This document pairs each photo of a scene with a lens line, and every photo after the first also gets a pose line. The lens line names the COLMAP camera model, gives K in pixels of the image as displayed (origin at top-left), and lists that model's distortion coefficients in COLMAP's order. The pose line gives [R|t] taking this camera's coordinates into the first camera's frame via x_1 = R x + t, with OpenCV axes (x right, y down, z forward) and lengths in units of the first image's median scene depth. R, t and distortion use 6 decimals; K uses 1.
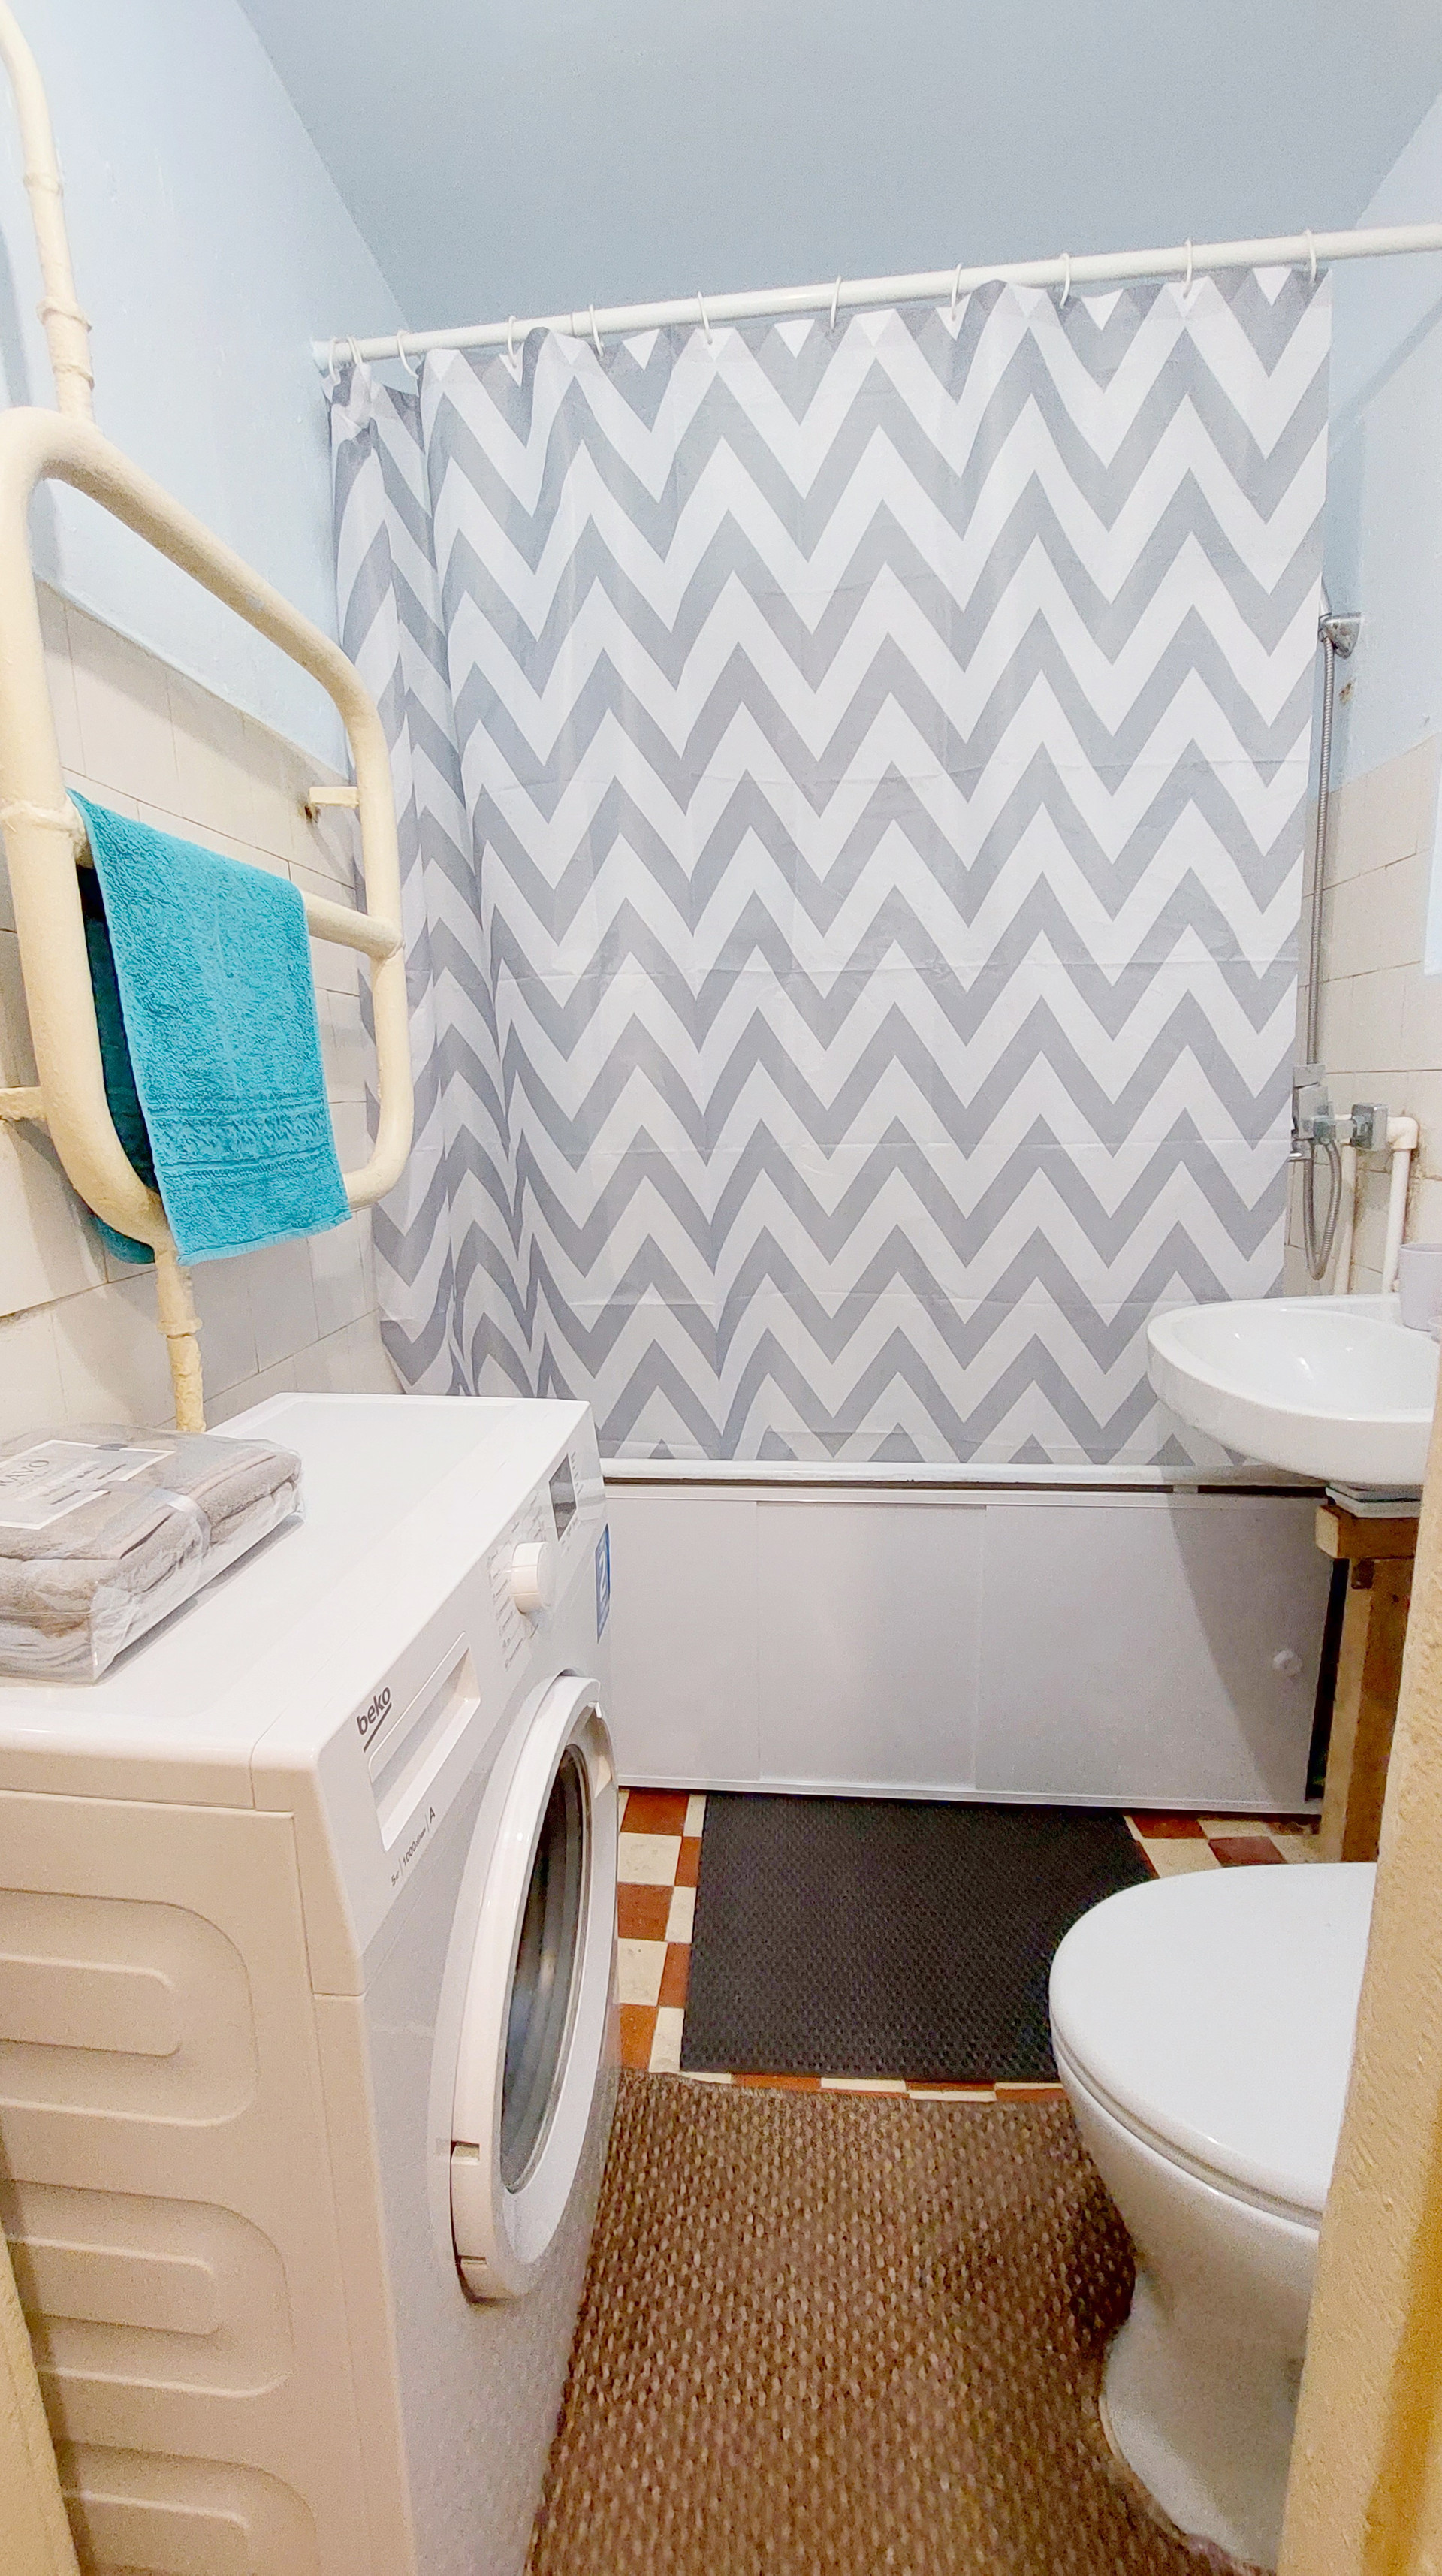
lens RADIAL K [[1004.8, 0, 718.5], [0, 1004.8, 1292.7], [0, 0, 1]] dist [-0.017540, -0.000422]
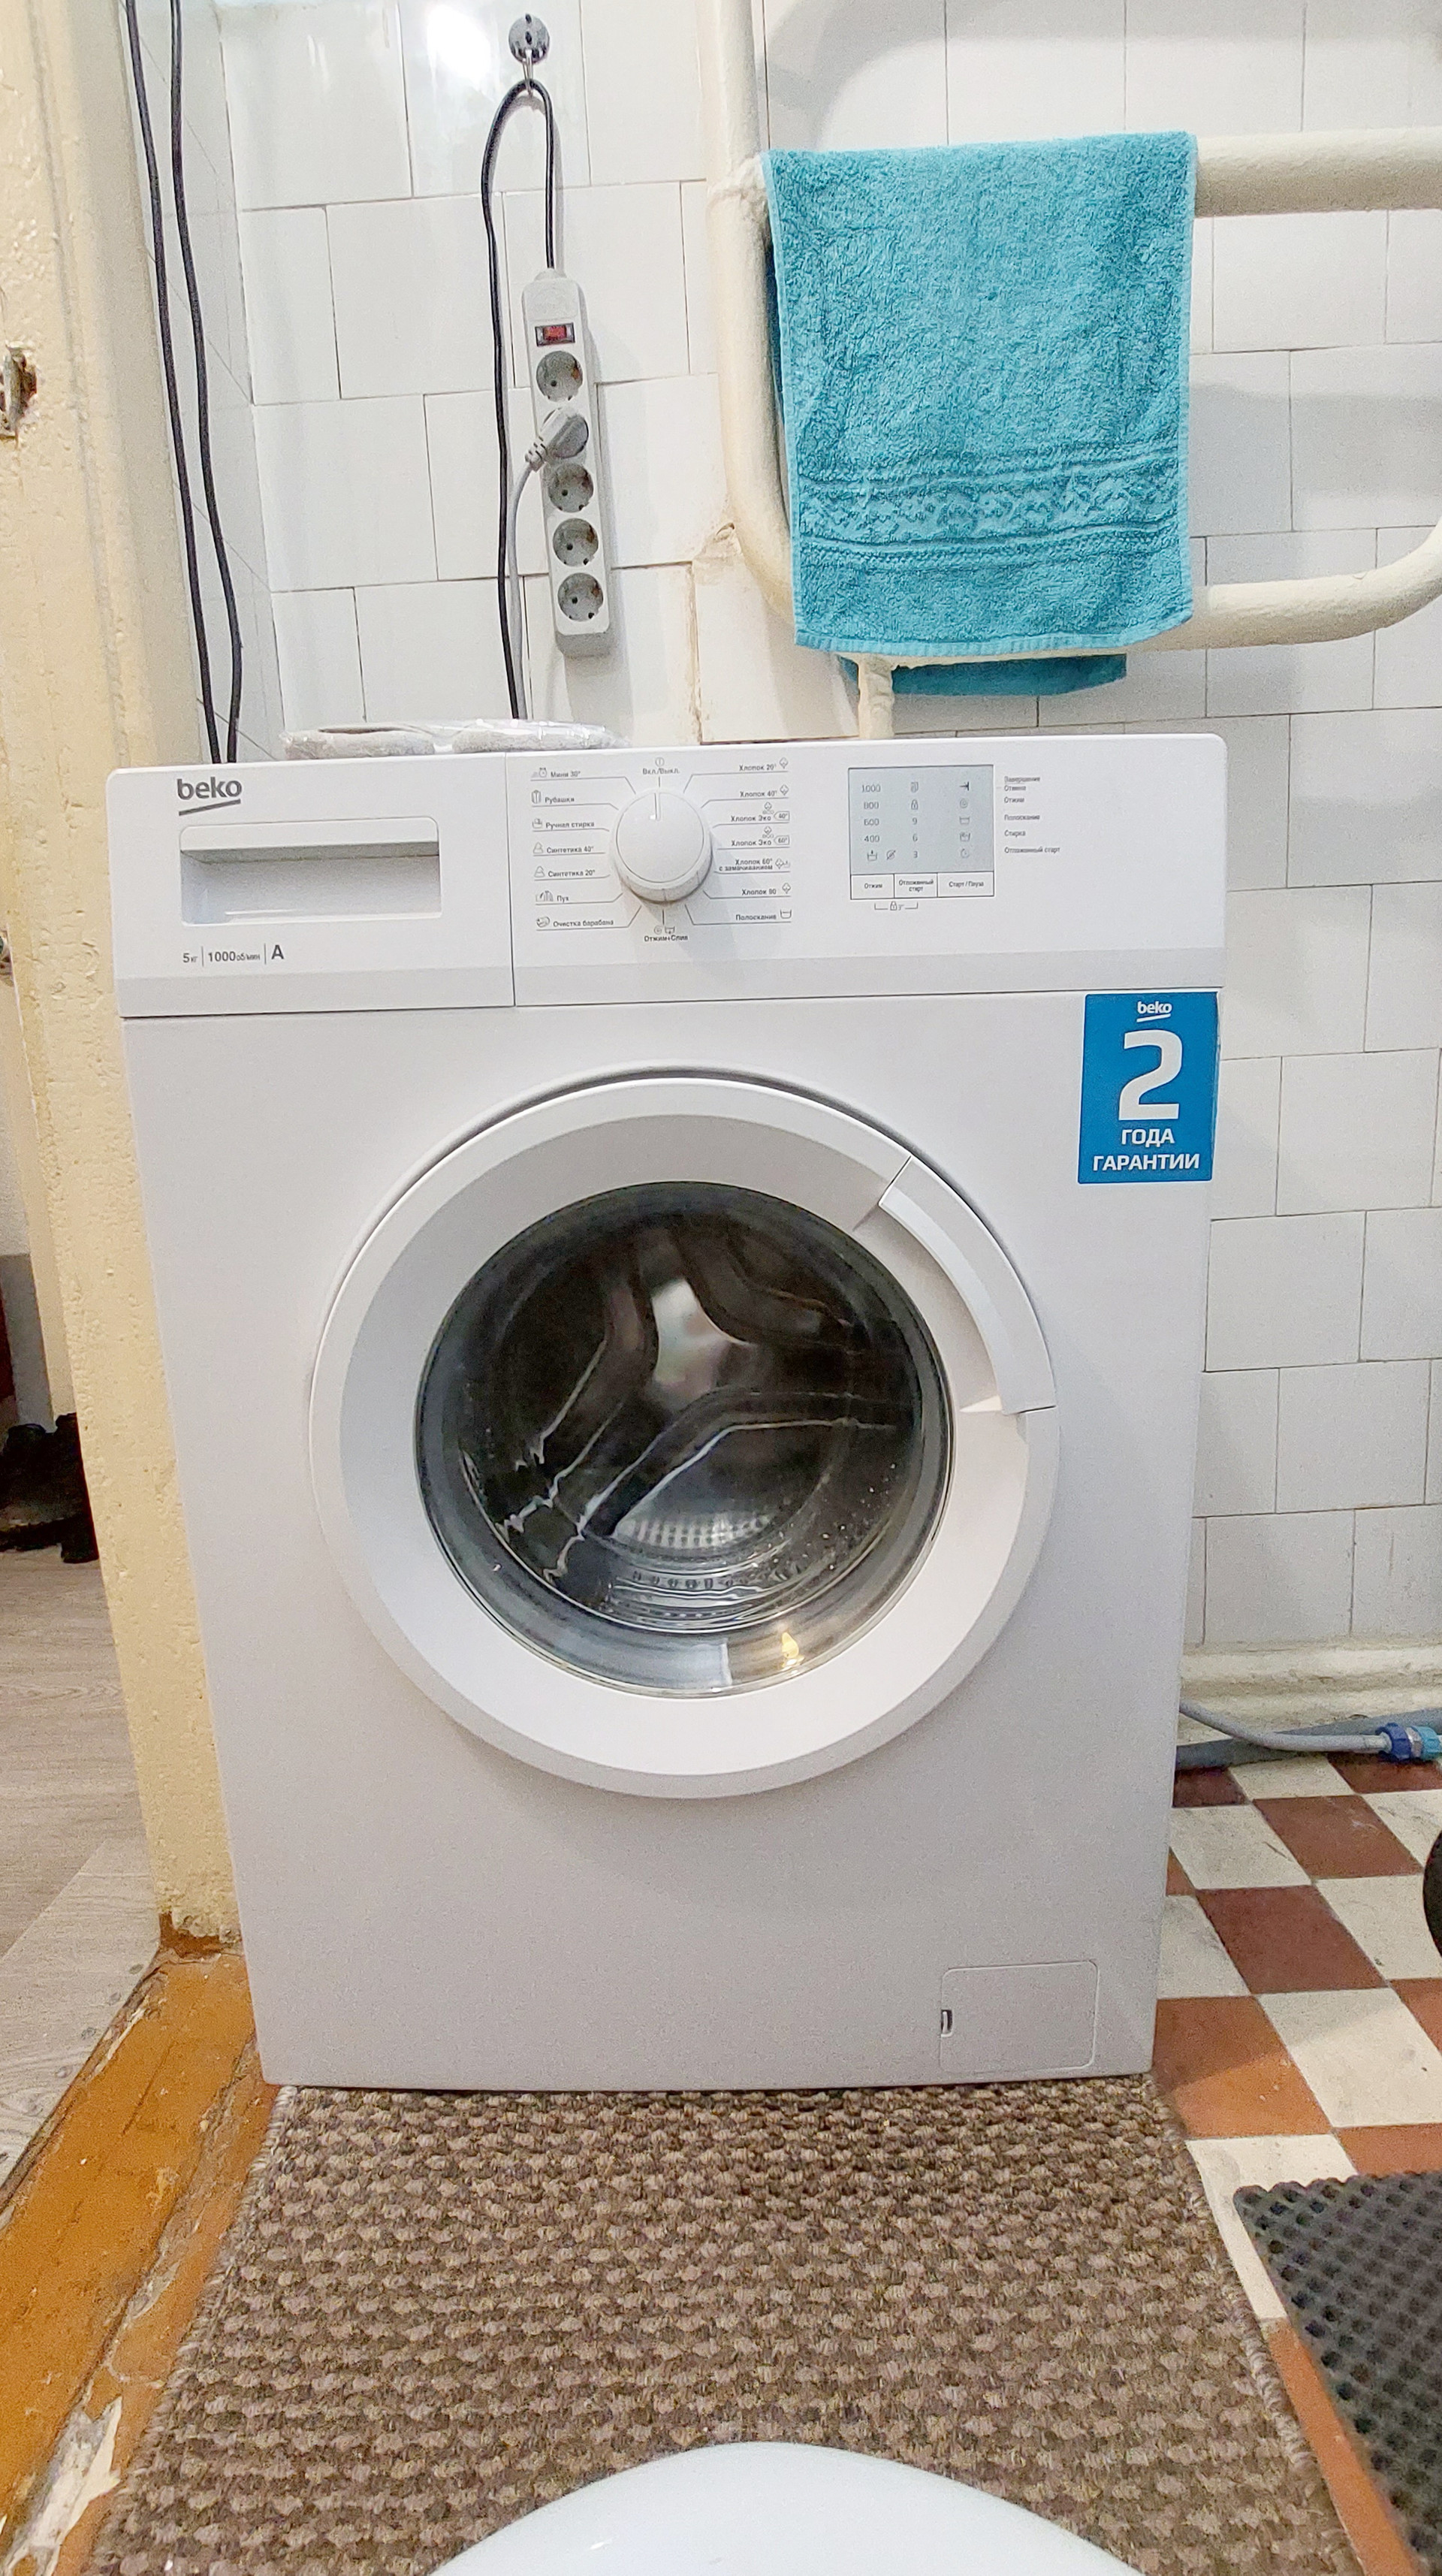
lens RADIAL K [[1004.8, 0, 721.8], [0, 1004.8, 1285.7], [0, 0, 1]] dist [-0.017540, -0.000422]
pose [[0.089768, 0.178926, -0.979759, 0.397631], [-0.147090, 0.975325, 0.164640, 0.346783], [0.985041, 0.129333, 0.113872, 0.748868]]
